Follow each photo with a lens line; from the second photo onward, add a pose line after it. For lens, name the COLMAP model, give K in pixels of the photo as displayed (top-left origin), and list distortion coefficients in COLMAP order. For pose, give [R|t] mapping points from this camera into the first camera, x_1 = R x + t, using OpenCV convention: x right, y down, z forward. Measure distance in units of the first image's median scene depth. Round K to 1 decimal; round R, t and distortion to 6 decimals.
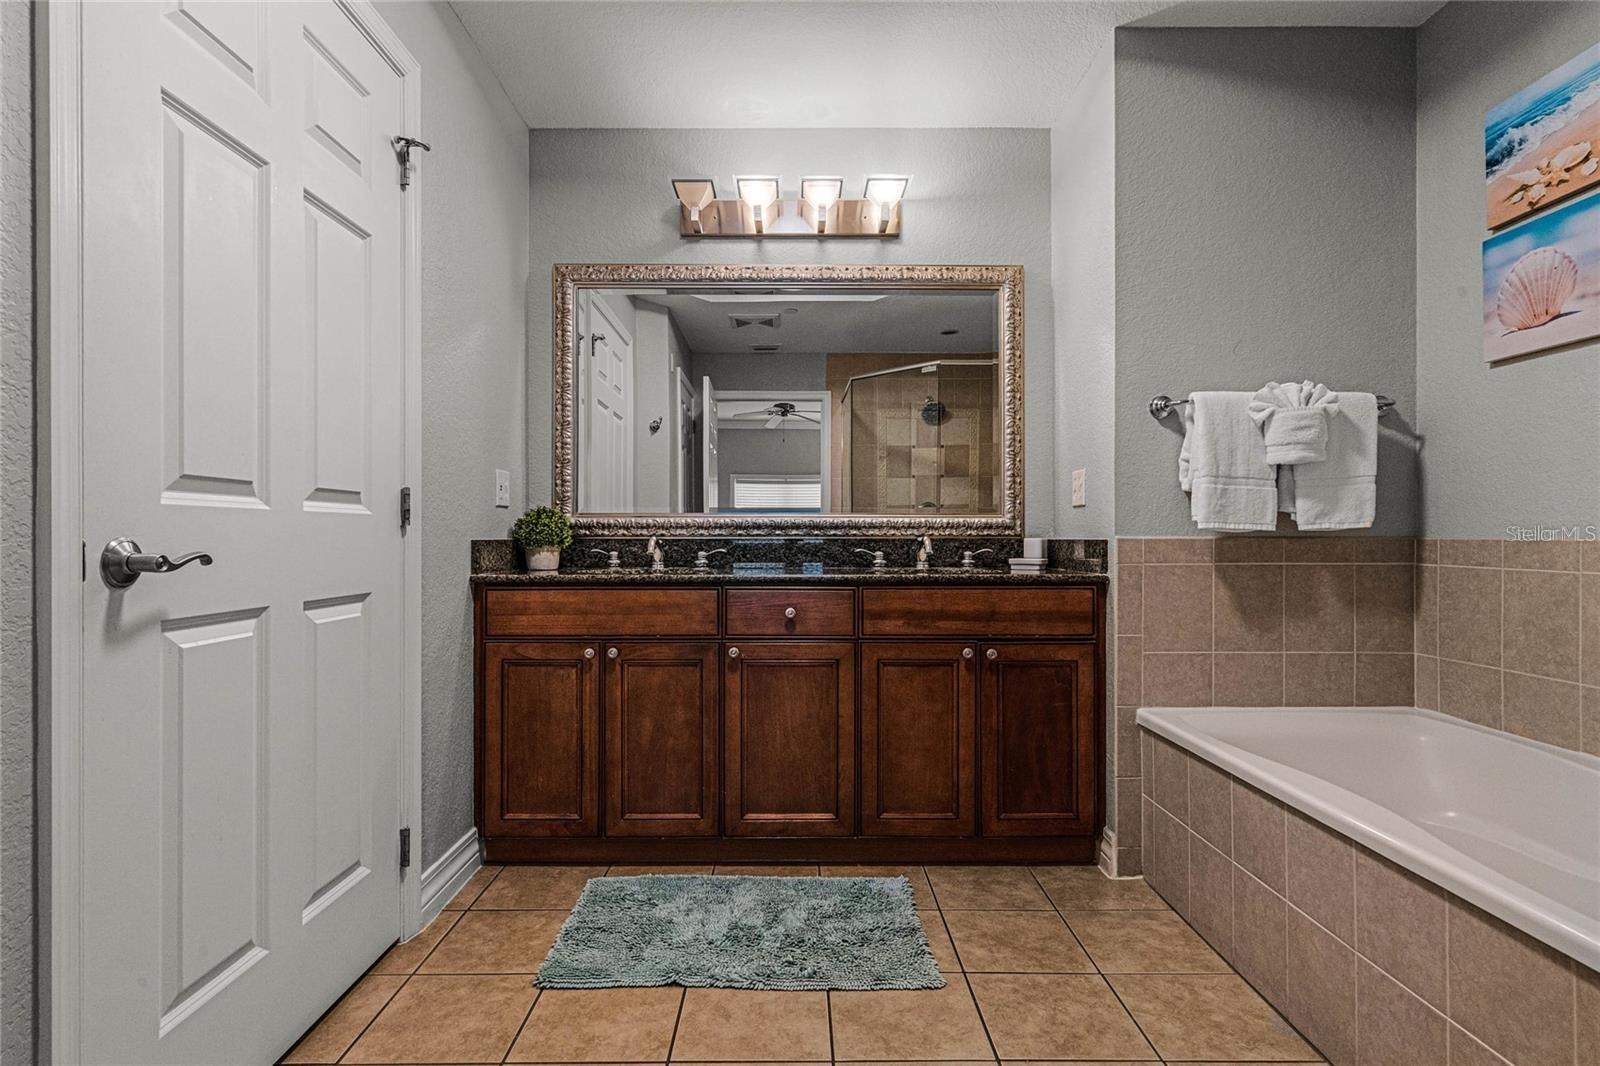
lens RADIAL K [[815.2, 0, 796.6], [0, 815.2, 532.6], [0, 0, 1]] dist [-0.002665, -0.000287]
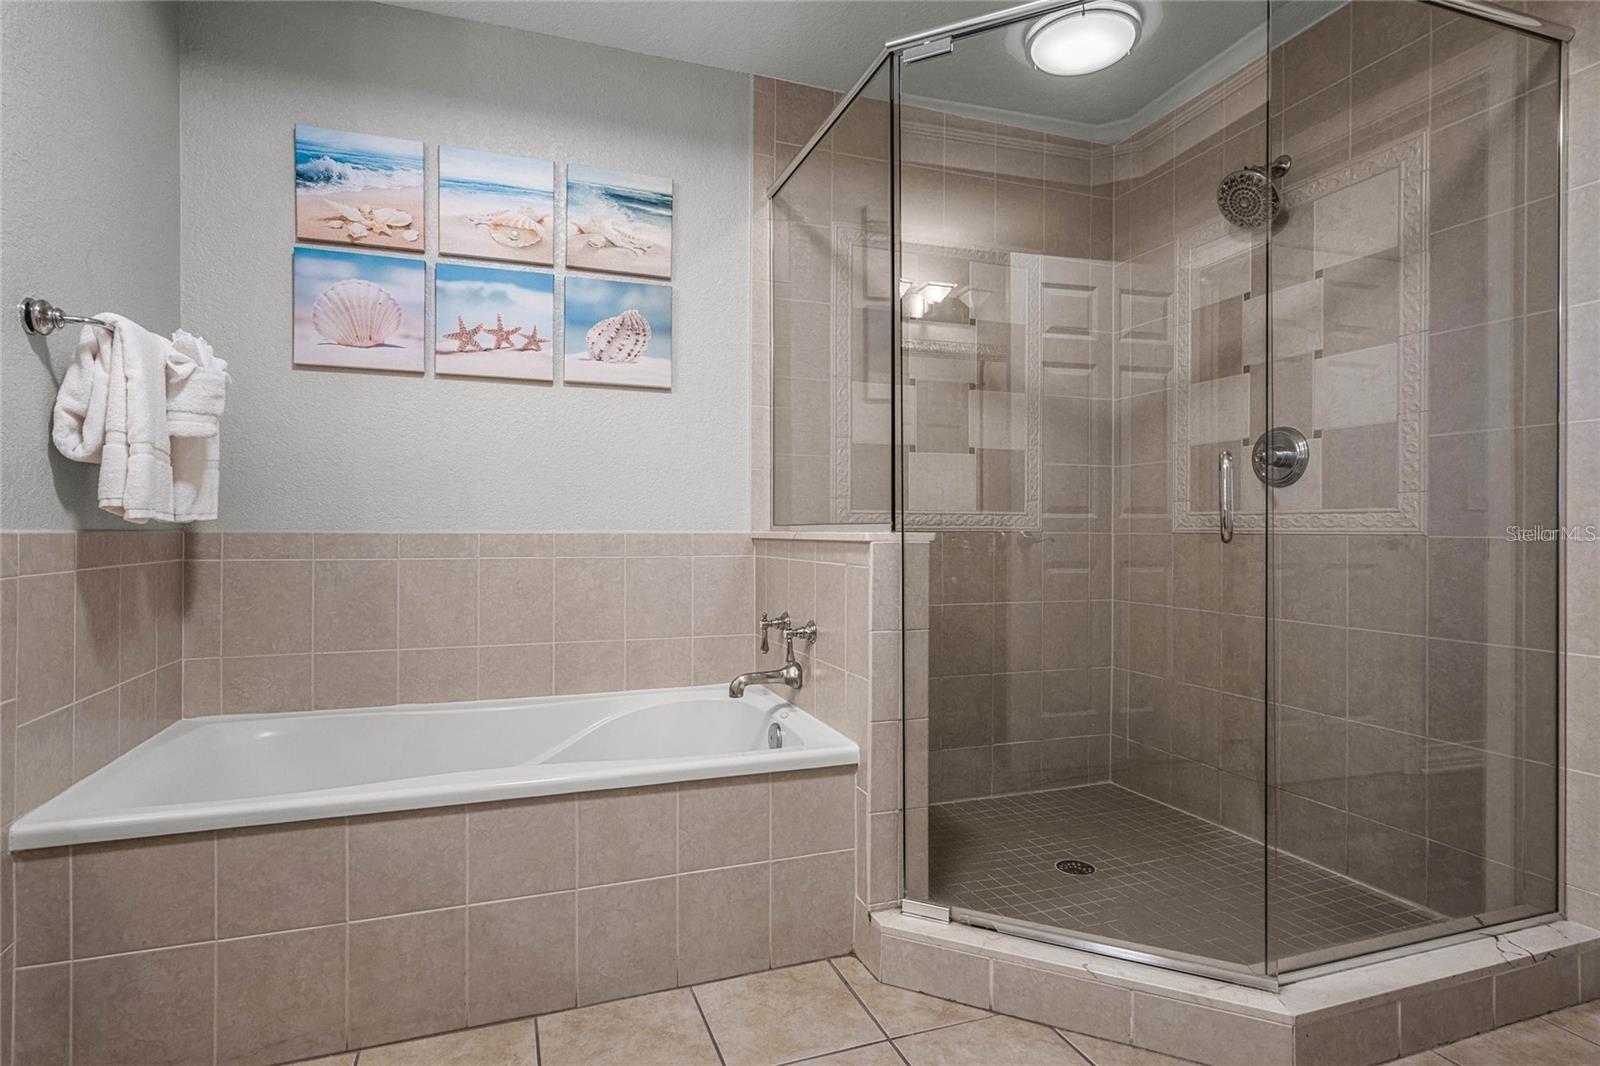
lens RADIAL K [[815.2, 0, 763.7], [0, 815.2, 530.1], [0, 0, 1]] dist [-0.002665, -0.000287]
pose [[-0.308088, -0.000804, 0.951357, -0.352678], [-0.004283, 0.999991, -0.000541, 0.003256], [-0.951348, -0.004241, -0.308089, 0.789986]]
